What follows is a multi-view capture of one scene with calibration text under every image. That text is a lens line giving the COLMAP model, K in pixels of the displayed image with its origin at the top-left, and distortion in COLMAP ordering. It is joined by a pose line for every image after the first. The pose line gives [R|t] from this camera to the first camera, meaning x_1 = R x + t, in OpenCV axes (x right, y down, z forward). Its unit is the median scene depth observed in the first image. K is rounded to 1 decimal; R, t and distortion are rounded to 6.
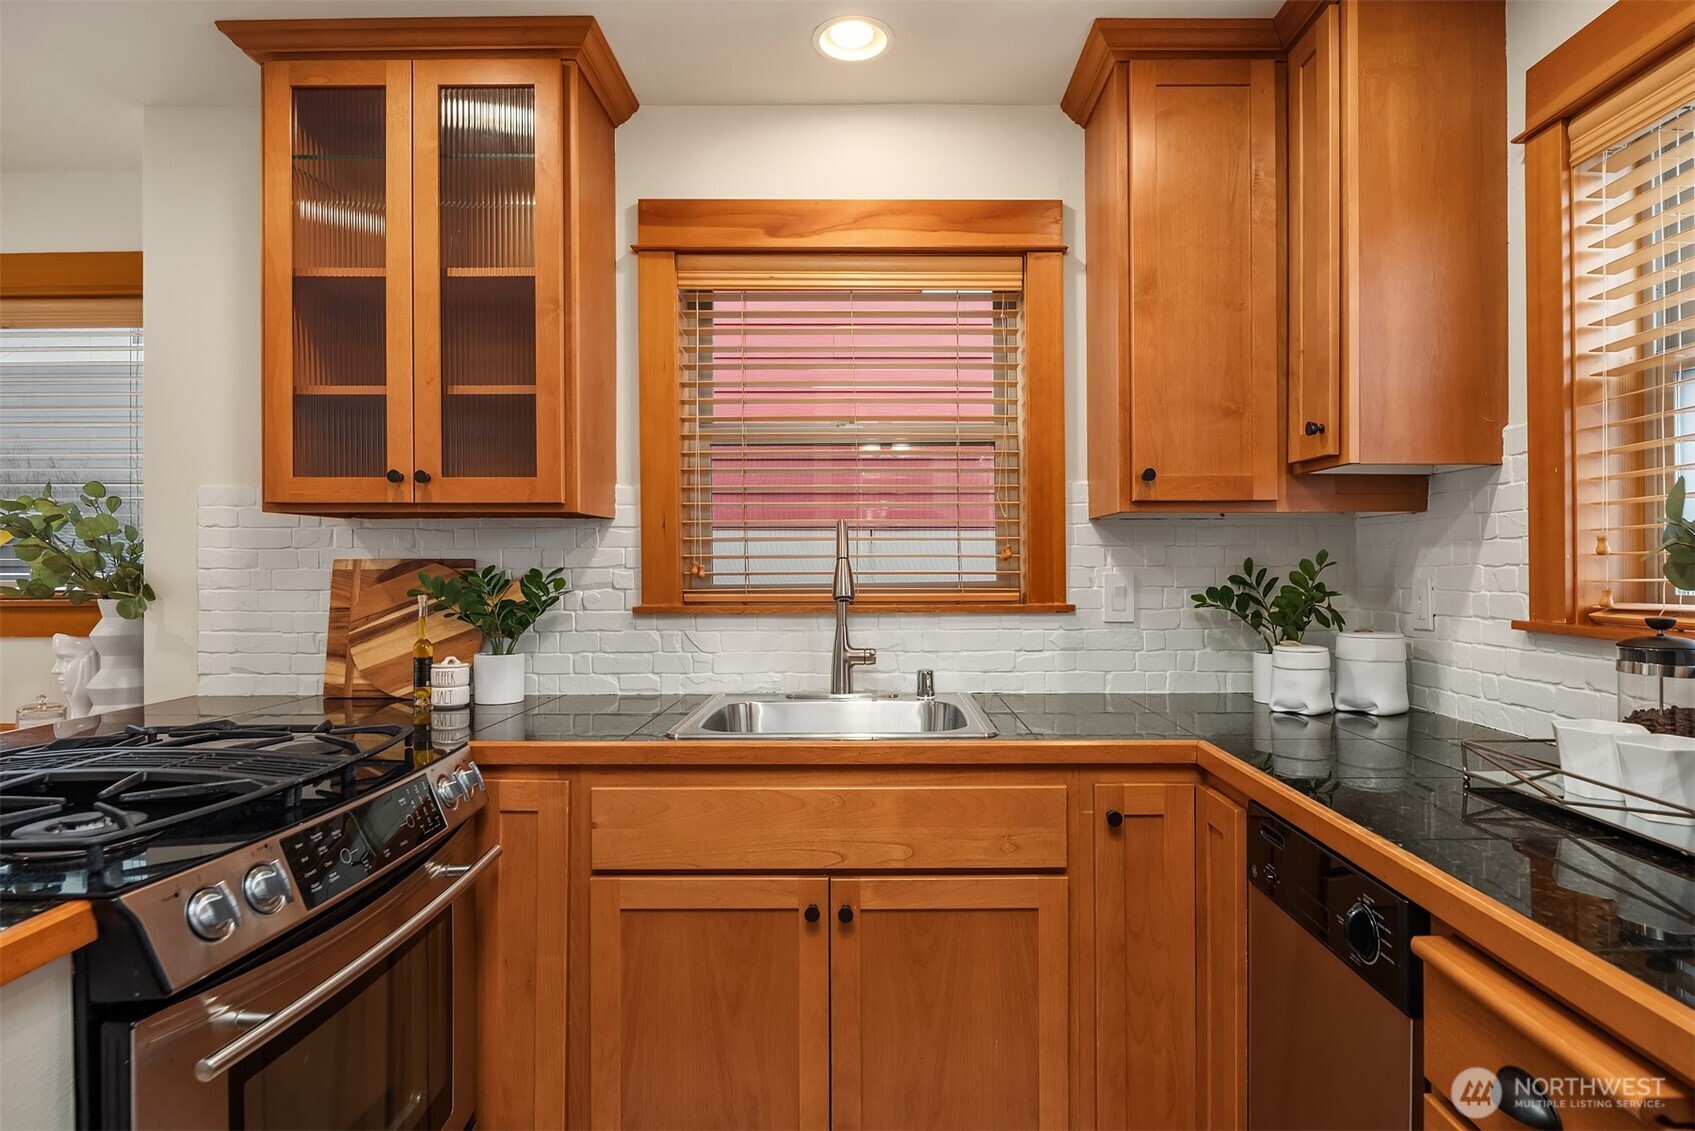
lens RADIAL K [[936.6, 0, 853.3], [0, 936.6, 571.0], [0, 0, 1]] dist [-0.004110, -0.003351]
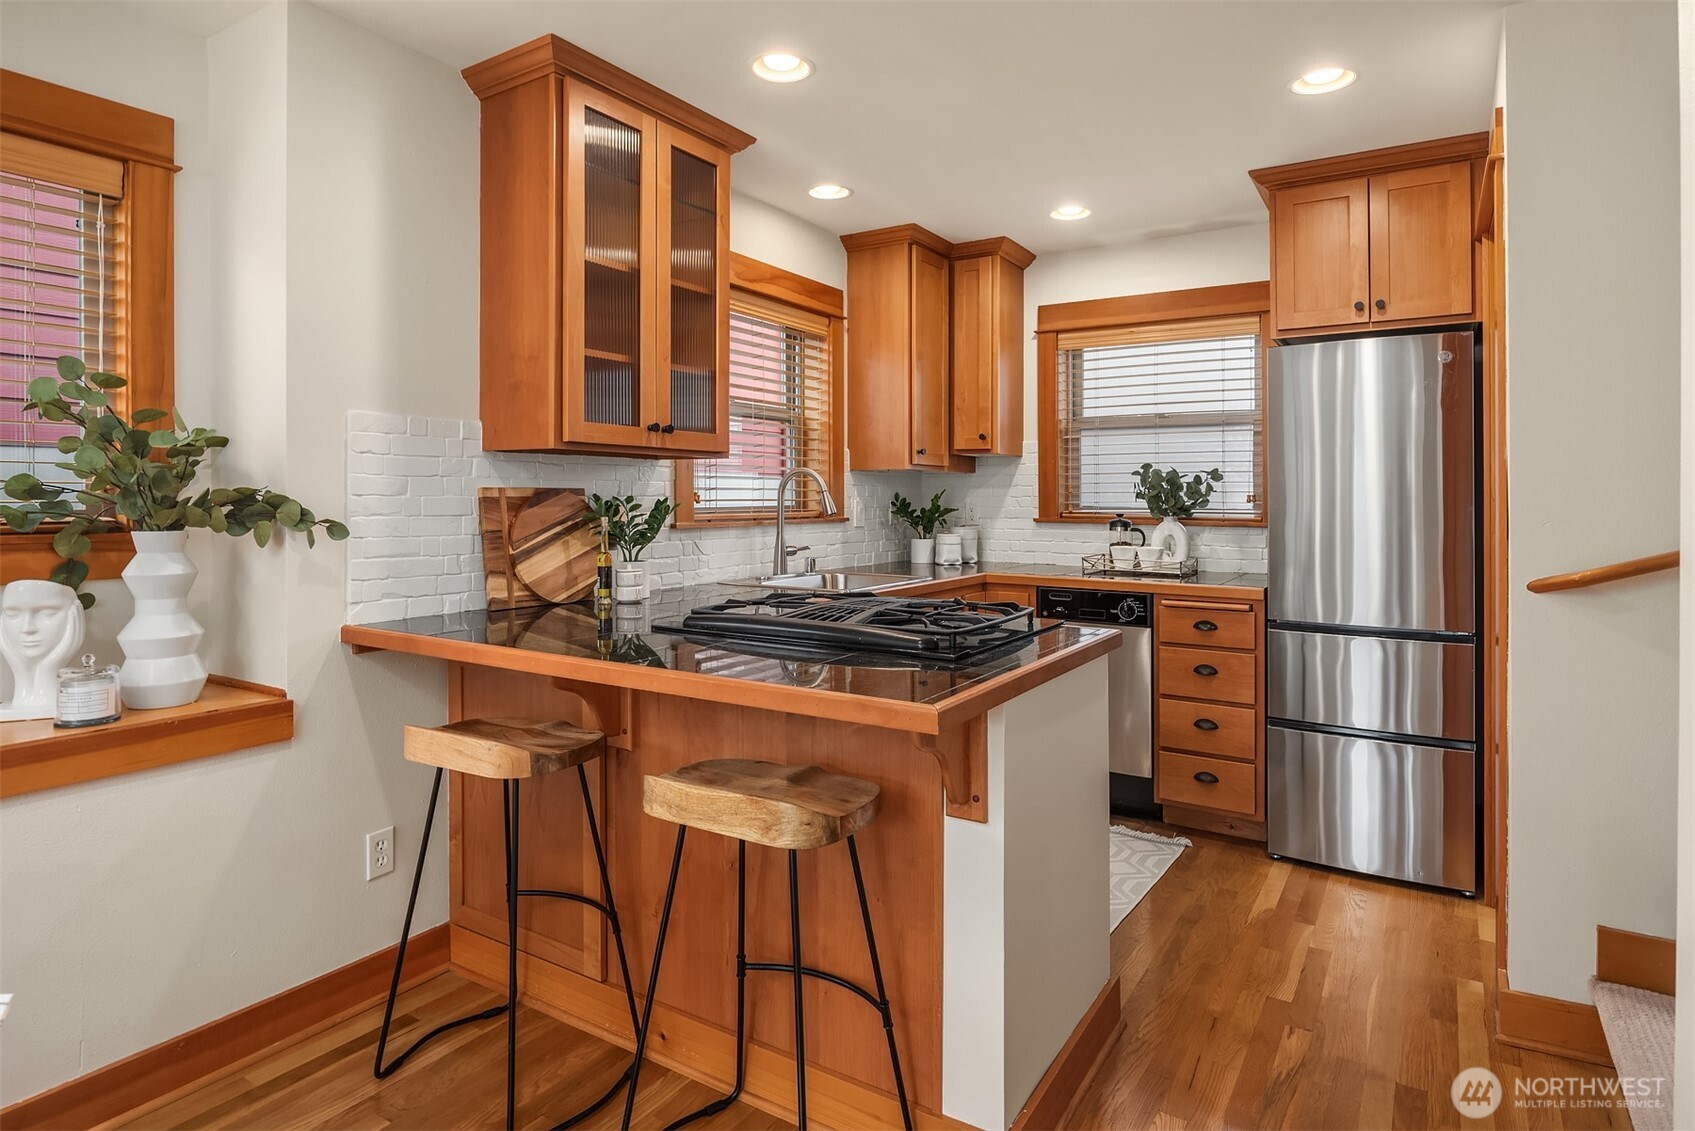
lens RADIAL K [[951.2, 0, 849.0], [0, 951.2, 491.7], [0, 0, 1]] dist [-0.000940, -0.000465]
pose [[0.530718, 0.007366, 0.847517, -1.376258], [-0.000625, 0.999965, -0.008300, 0.001528], [-0.847548, 0.003876, 0.530704, 0.031878]]
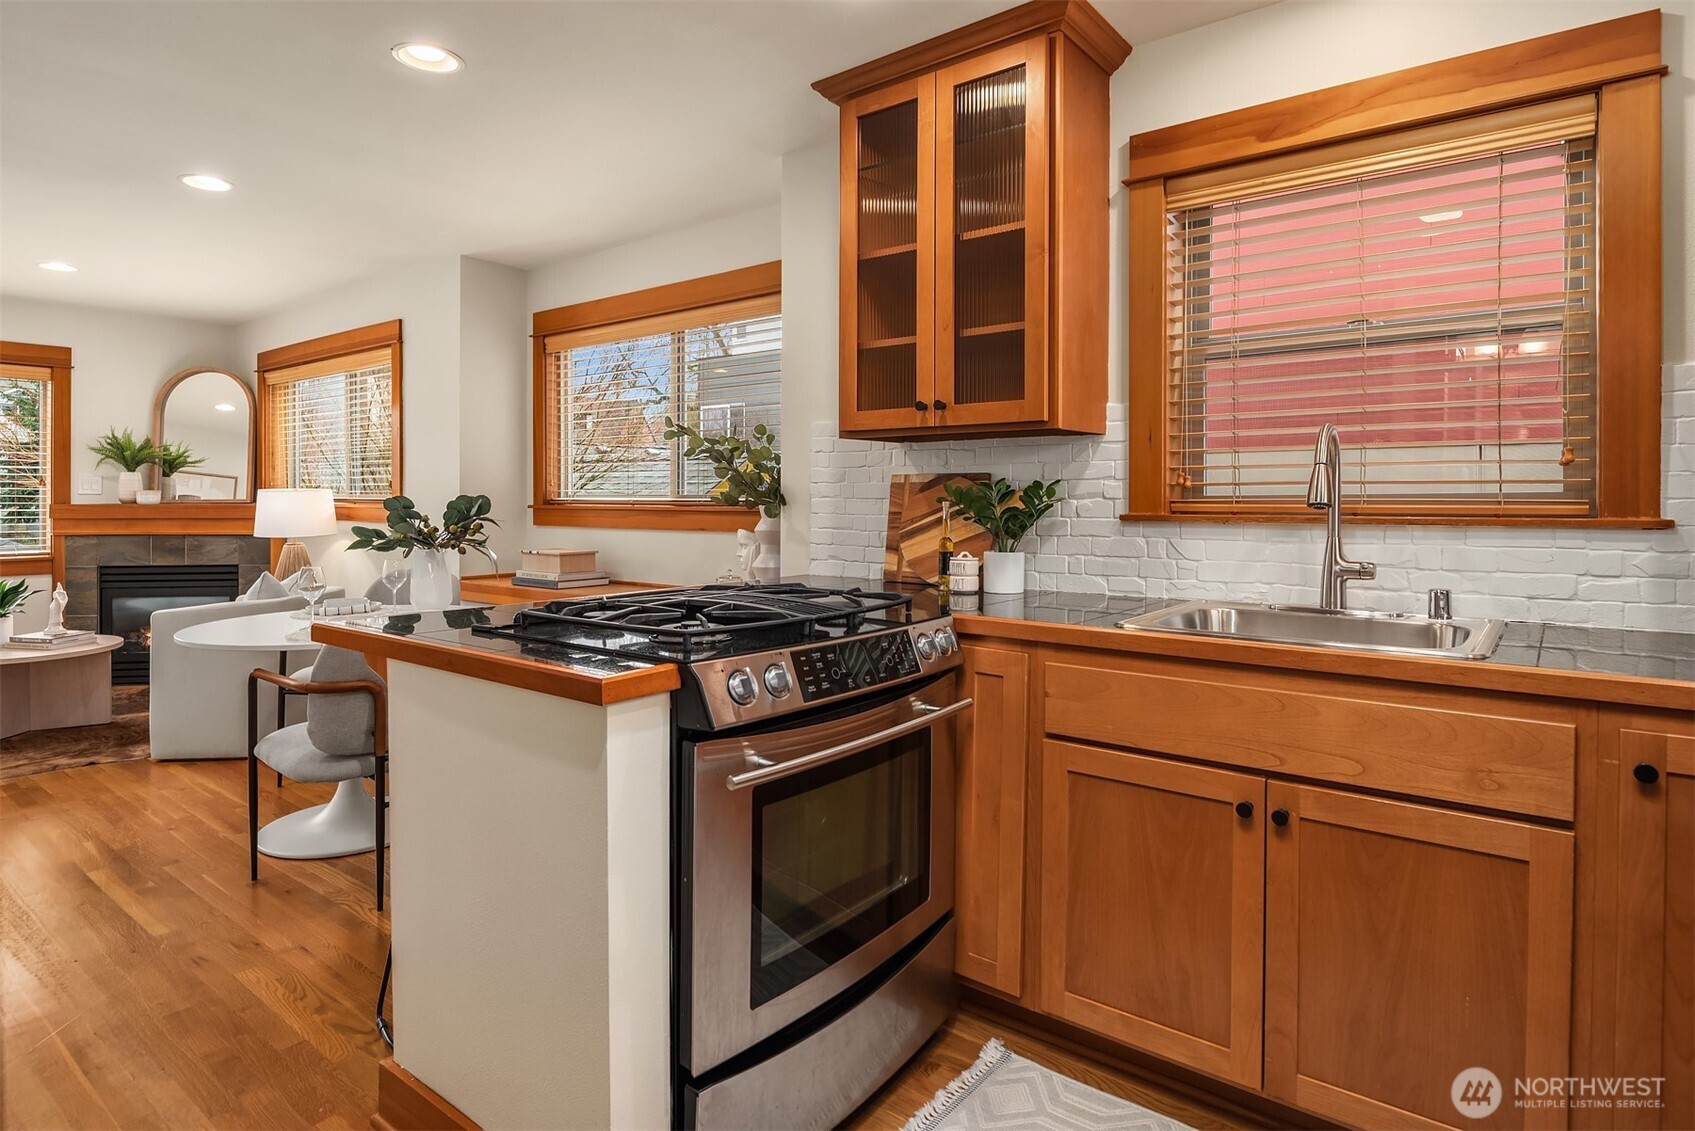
lens RADIAL K [[899.1, 0, 818.6], [0, 899.1, 513.2], [0, 0, 1]] dist [-0.000698, -0.005535]
pose [[0.781189, 0.013631, -0.624146, 0.151677], [-0.006574, 0.999886, 0.013609, 0.026028], [0.624260, -0.006528, 0.781189, -0.036493]]
